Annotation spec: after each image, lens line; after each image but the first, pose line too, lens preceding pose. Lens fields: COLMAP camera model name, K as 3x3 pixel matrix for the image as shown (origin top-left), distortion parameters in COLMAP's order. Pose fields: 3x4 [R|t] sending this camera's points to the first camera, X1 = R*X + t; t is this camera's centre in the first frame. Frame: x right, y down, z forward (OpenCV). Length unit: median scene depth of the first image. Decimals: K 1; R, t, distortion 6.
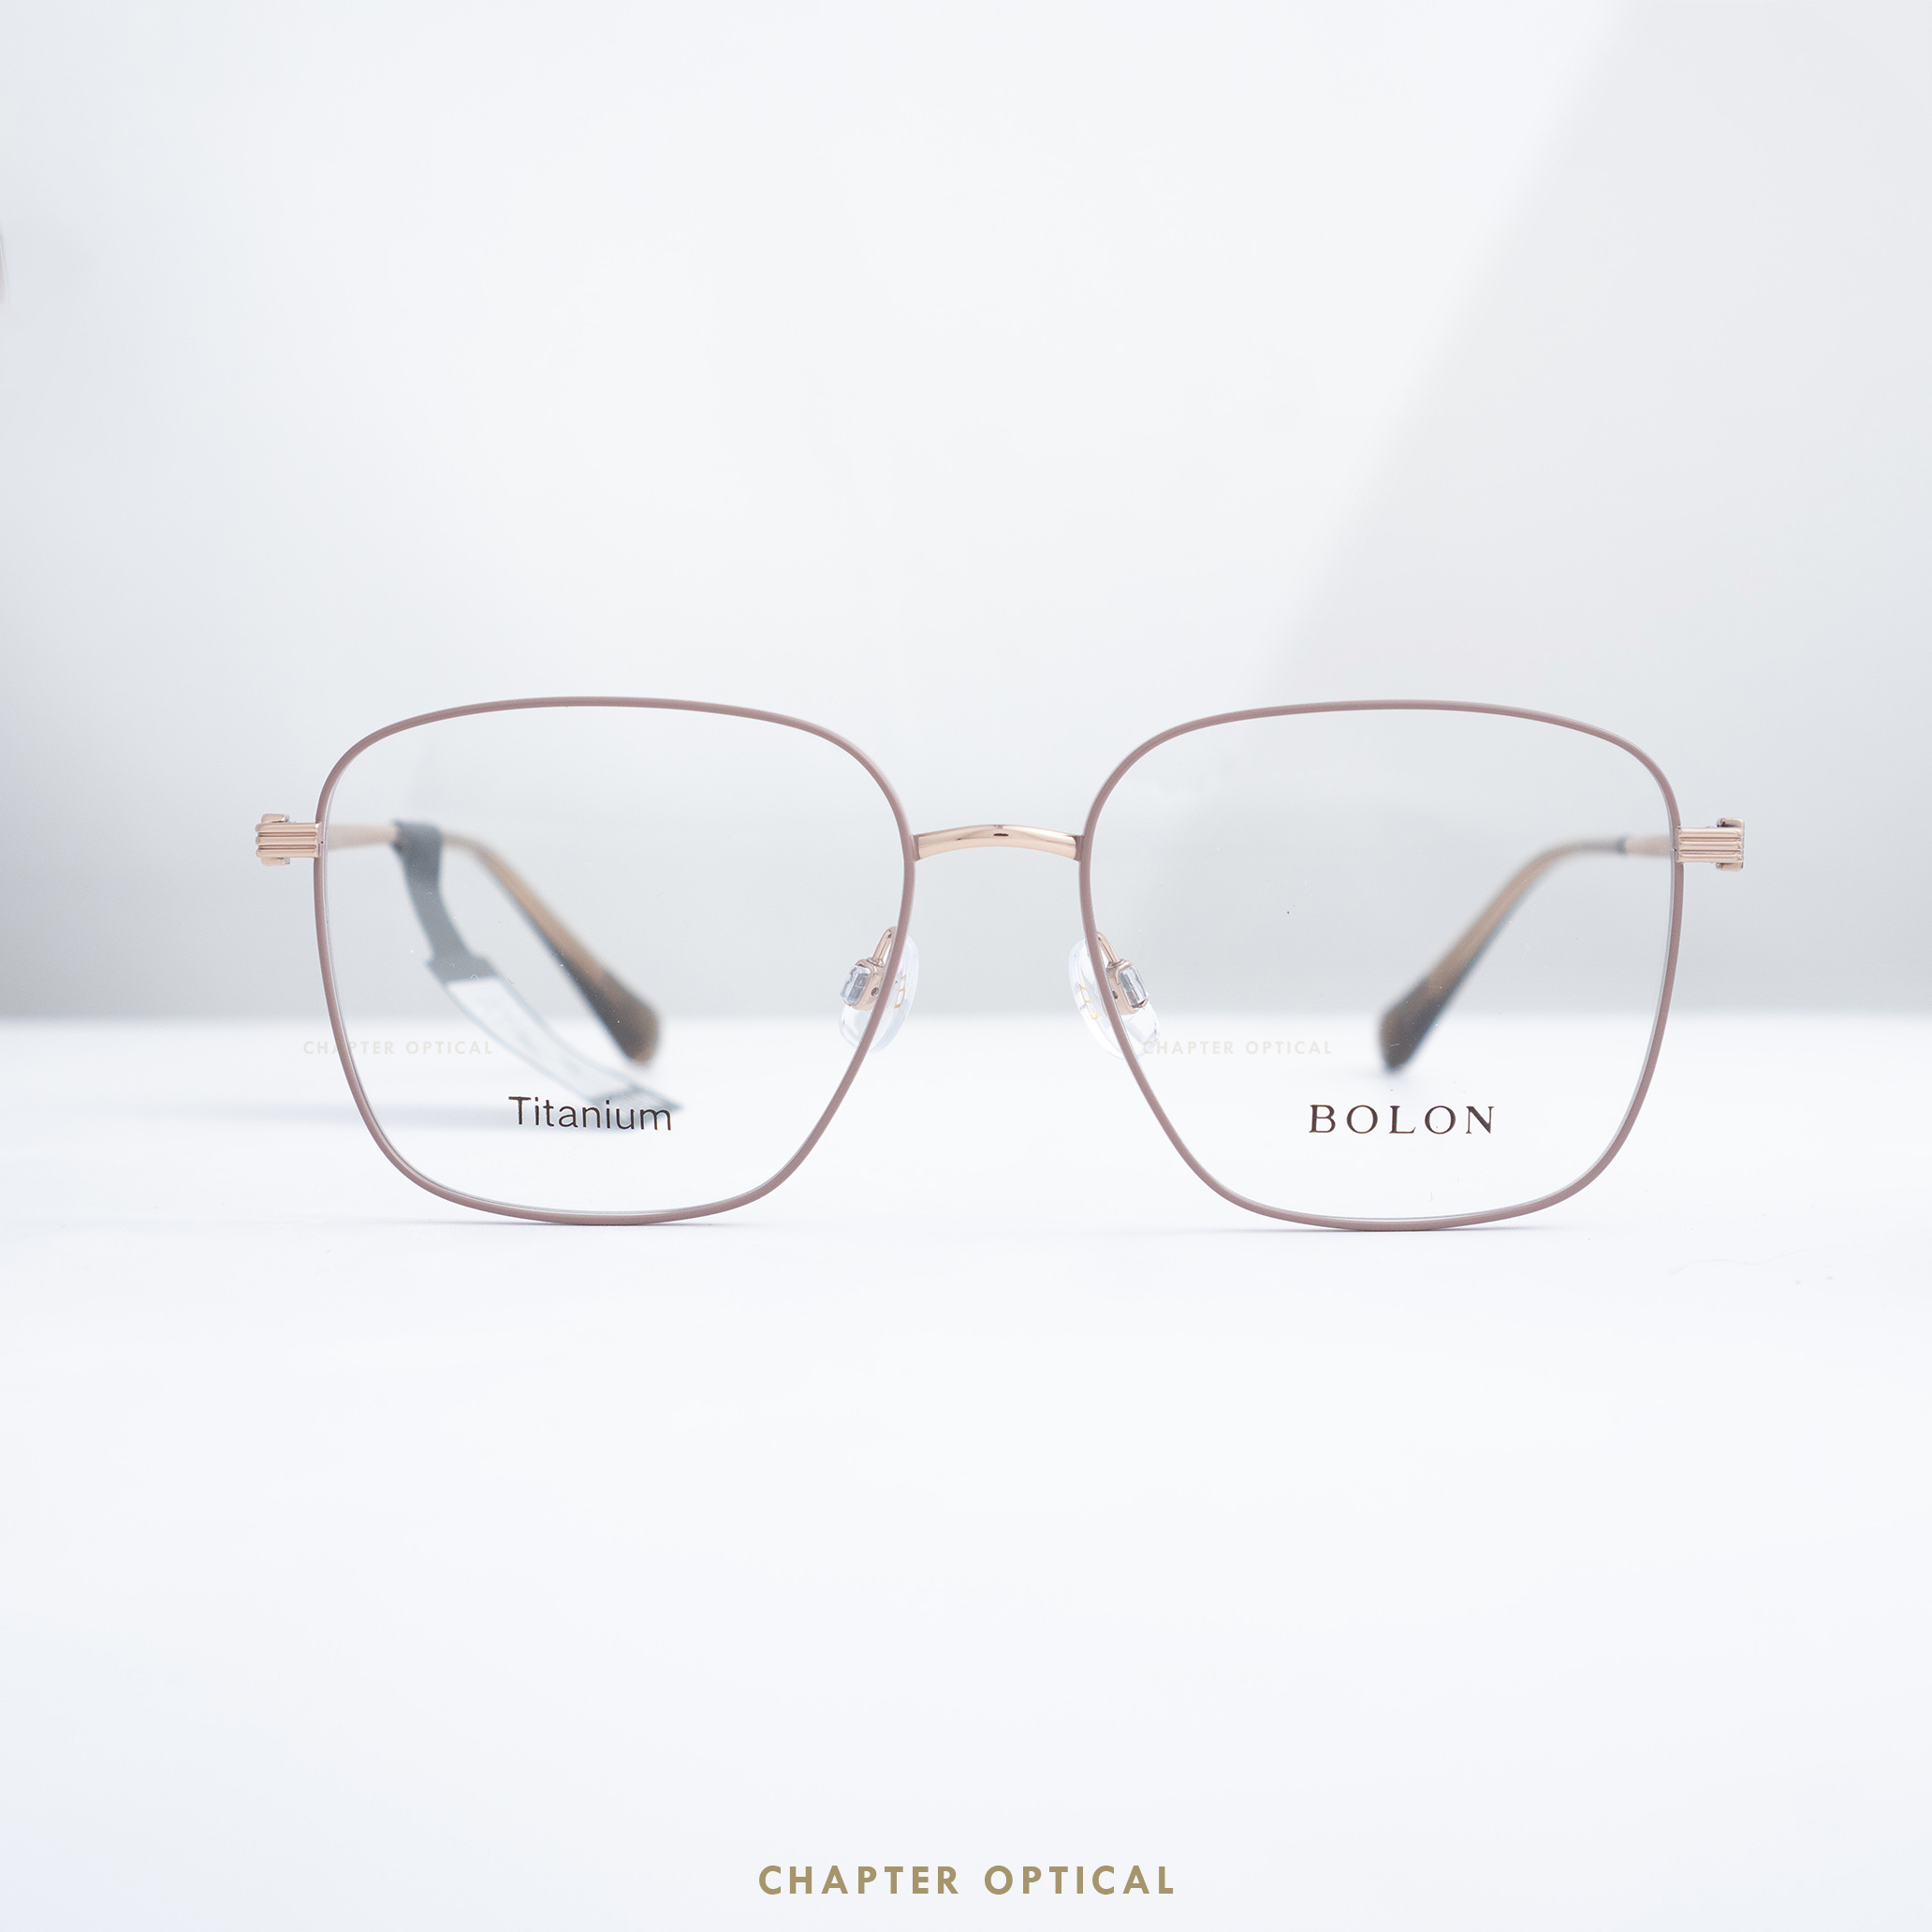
lens RADIAL K [[4273.4, 0, 966.0], [0, 4273.4, 966.0], [0, 0, 1]] dist [-0.007747, -0.064532]
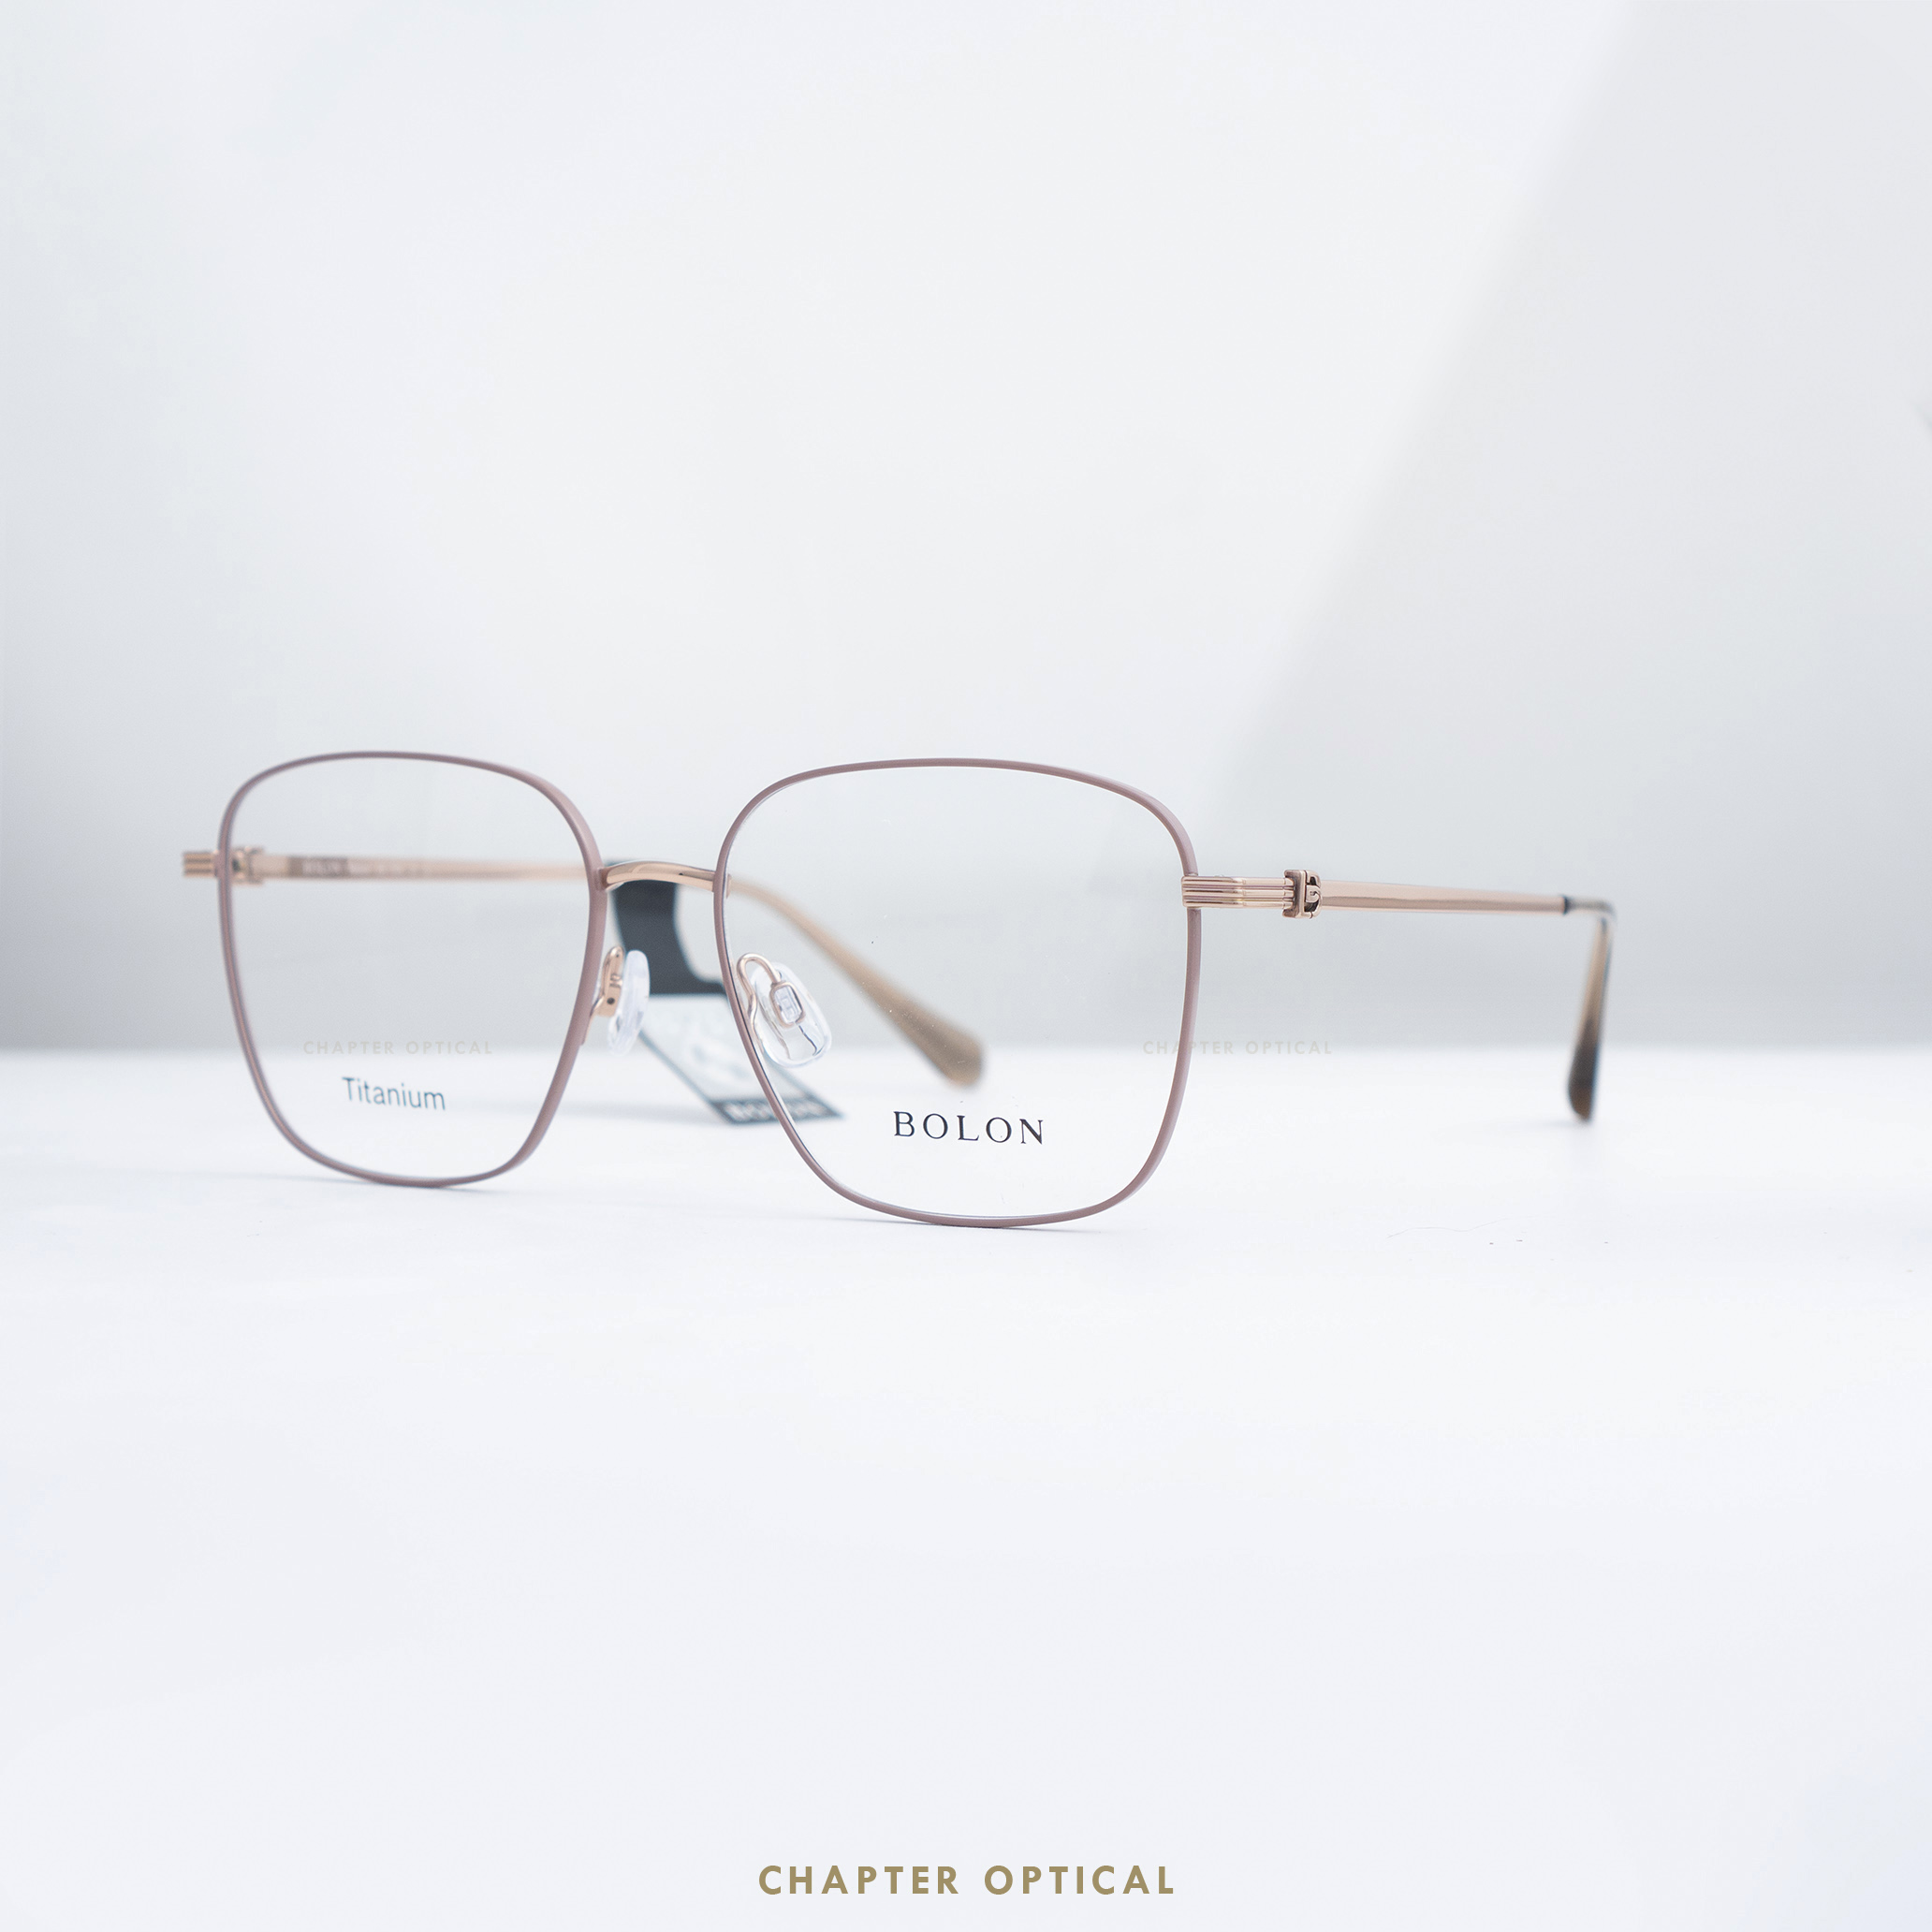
lens RADIAL K [[4273.4, 0, 966.0], [0, 4273.4, 966.0], [0, 0, 1]] dist [-0.007747, -0.064532]
pose [[0.890571, 0.028808, -0.453931, 0.612779], [-0.036940, 0.999276, -0.009057, 0.003316], [0.453342, 0.024834, 0.890991, -0.008853]]
